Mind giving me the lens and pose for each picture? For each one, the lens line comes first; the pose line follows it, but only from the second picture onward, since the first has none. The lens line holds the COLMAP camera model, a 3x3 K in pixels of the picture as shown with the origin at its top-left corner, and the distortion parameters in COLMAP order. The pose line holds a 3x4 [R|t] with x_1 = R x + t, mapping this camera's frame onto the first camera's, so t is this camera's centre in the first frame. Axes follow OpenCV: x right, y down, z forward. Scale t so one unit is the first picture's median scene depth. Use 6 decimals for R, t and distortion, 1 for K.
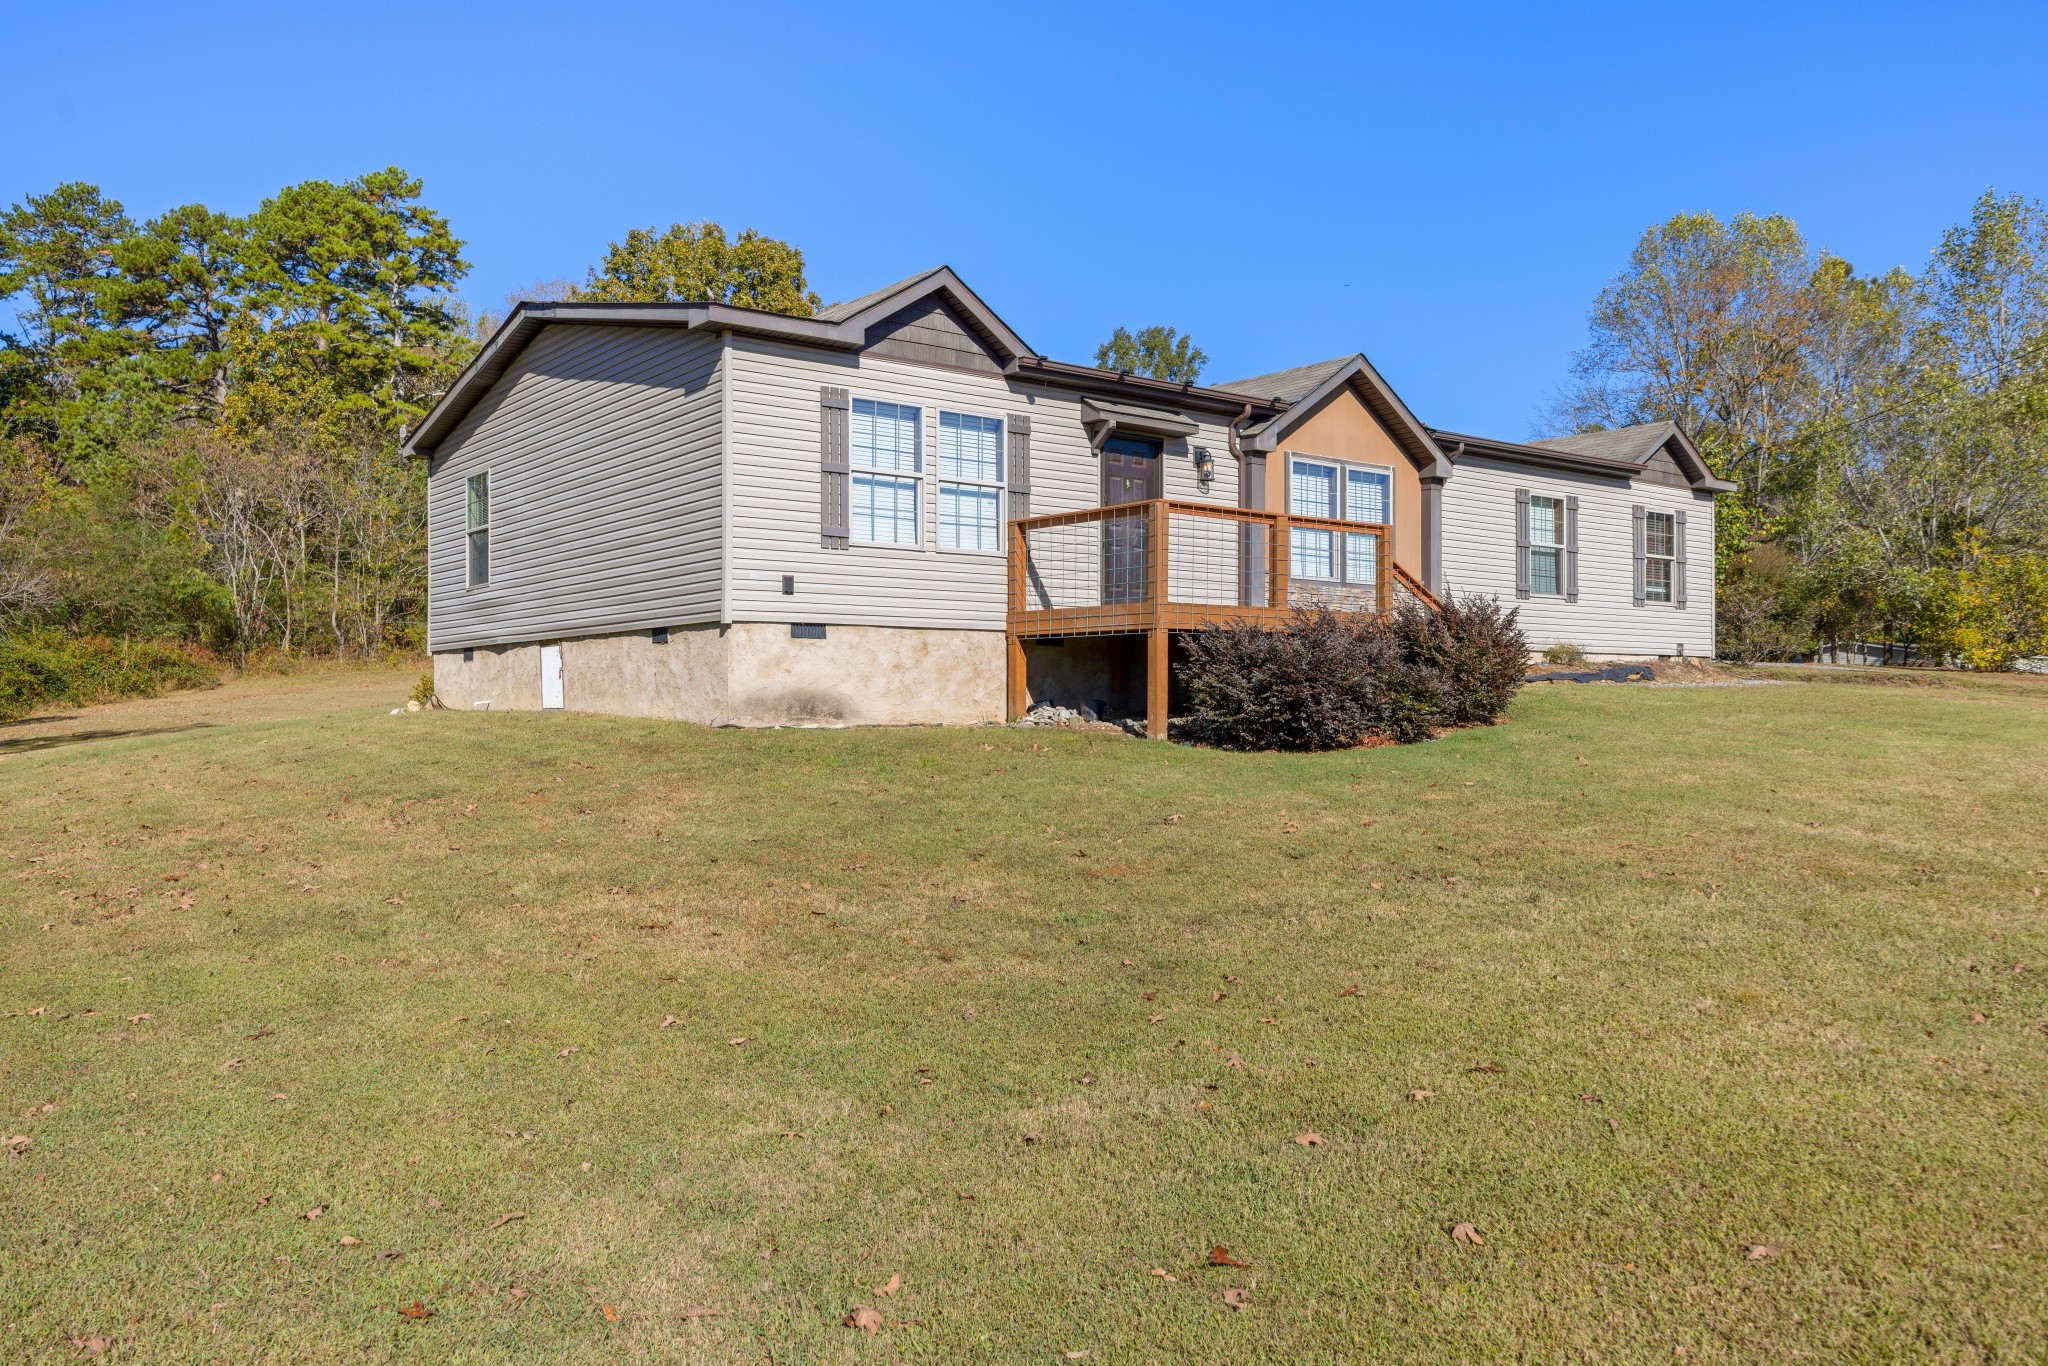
lens RADIAL K [[1536.2, 0, 1023.4], [0, 1536.2, 684.3], [0, 0, 1]] dist [-0.005924, -0.001219]
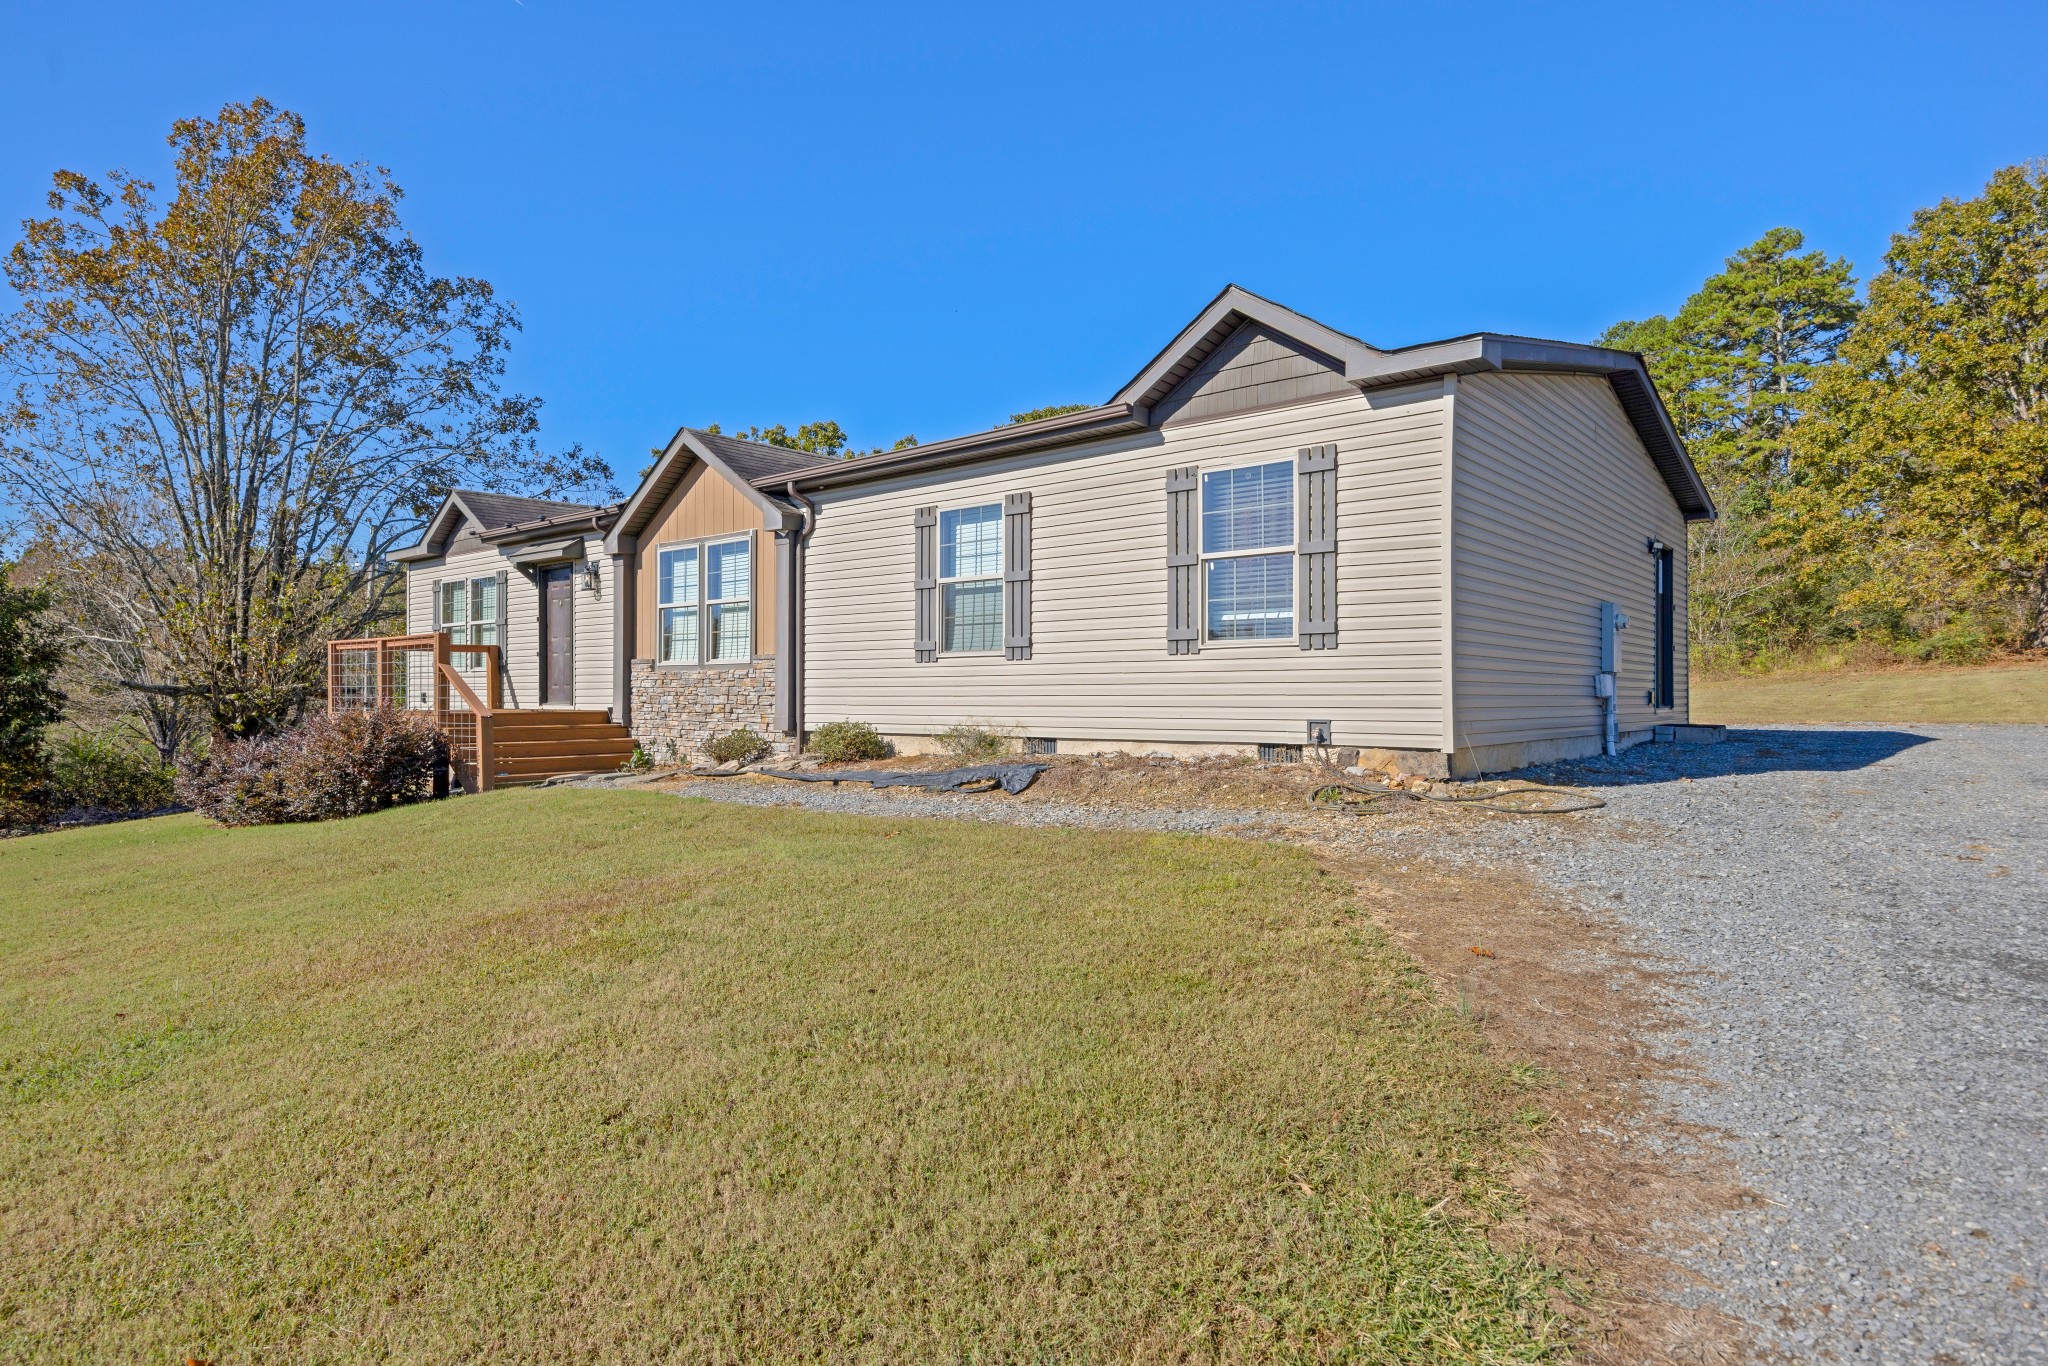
lens RADIAL K [[1137.5, 0, 1025.1], [0, 1137.5, 691.6], [0, 0, 1]] dist [-0.003115, -0.004434]
pose [[0.215158, 0.005411, -0.976564, 0.892063], [0.022503, 0.999692, 0.010497, -0.049105], [0.976320, -0.024235, 0.214970, 0.978061]]
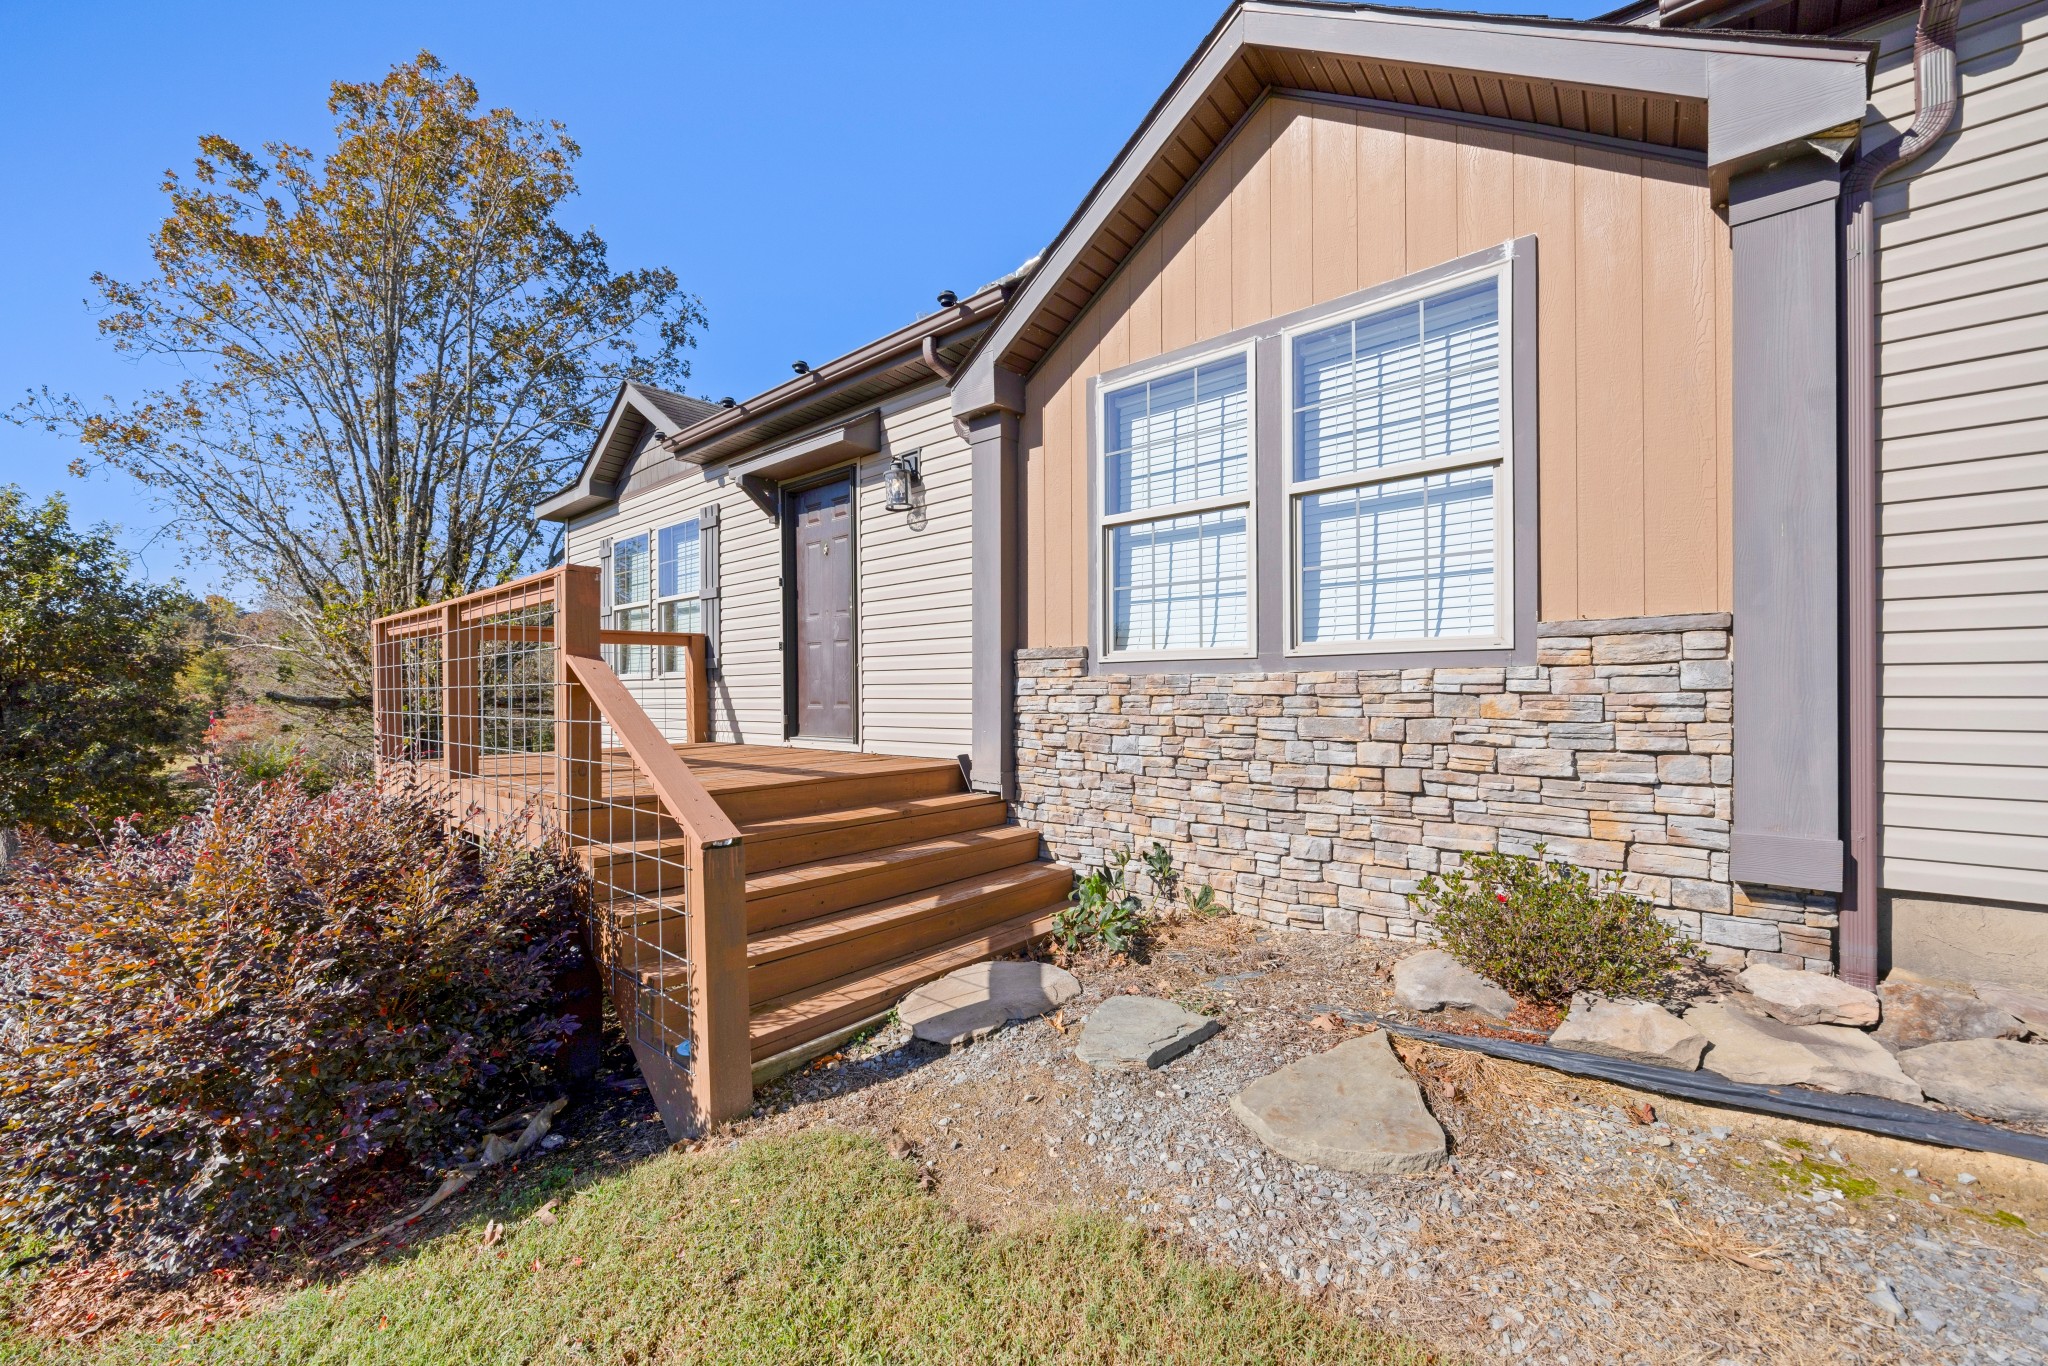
lens RADIAL K [[784.1, 0, 1029.8], [0, 784.1, 679.8], [0, 0, 1]] dist [-0.005521, -0.000293]
pose [[0.205763, -0.005449, -0.978587, 0.354609], [0.032659, 0.999466, 0.001302, -0.059098], [0.978057, -0.032227, 0.205831, 0.847867]]
